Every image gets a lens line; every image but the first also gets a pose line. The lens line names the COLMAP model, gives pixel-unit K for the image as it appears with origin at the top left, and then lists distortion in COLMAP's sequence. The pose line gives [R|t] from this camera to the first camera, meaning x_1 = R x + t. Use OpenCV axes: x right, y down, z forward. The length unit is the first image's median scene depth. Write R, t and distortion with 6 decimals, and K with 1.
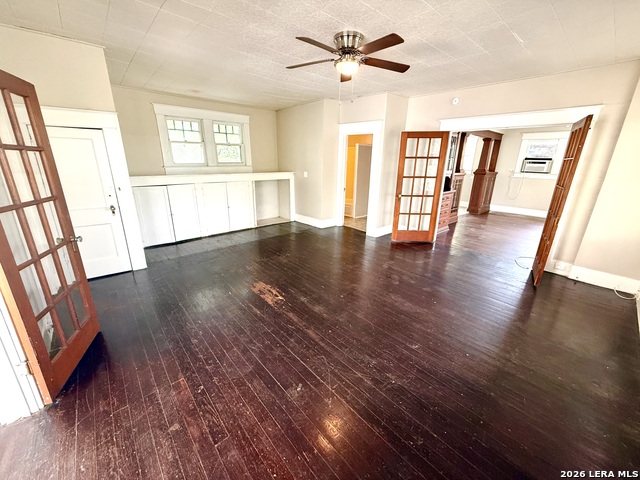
lens RADIAL K [[254.5, 0, 317.4], [0, 254.5, 241.1], [0, 0, 1]] dist [-0.002072, 0.000129]
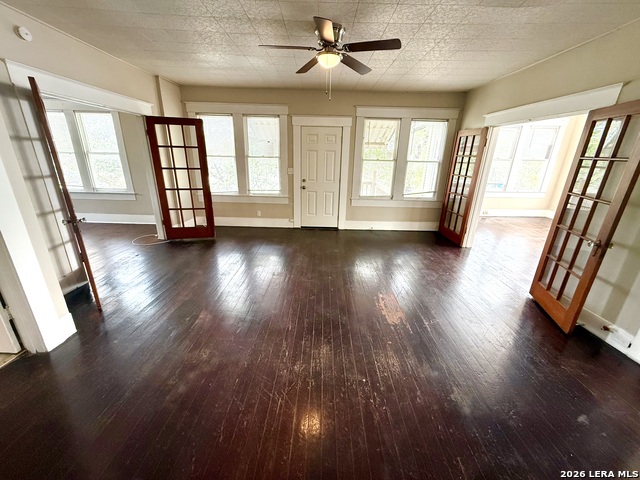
lens RADIAL K [[254.5, 0, 320.7], [0, 254.5, 237.8], [0, 0, 1]] dist [-0.002072, 0.000129]
pose [[-0.748820, -0.242156, 0.616952, -0.527974], [0.159717, 0.837499, 0.522577, -0.529507], [-0.643241, 0.489854, -0.588459, 1.614184]]
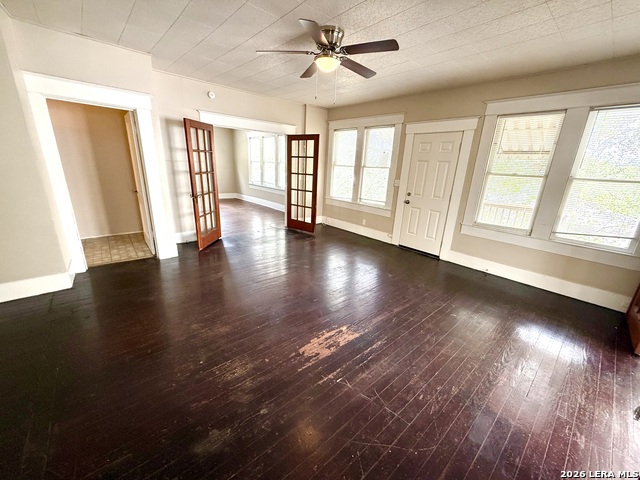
lens RADIAL K [[254.5, 0, 321.7], [0, 254.5, 239.7], [0, 0, 1]] dist [-0.002072, 0.000129]
pose [[-0.003731, -0.308172, 0.951323, -0.837811], [0.256045, 0.919322, 0.298810, -0.308038], [-0.966658, 0.244696, 0.075476, 0.924849]]
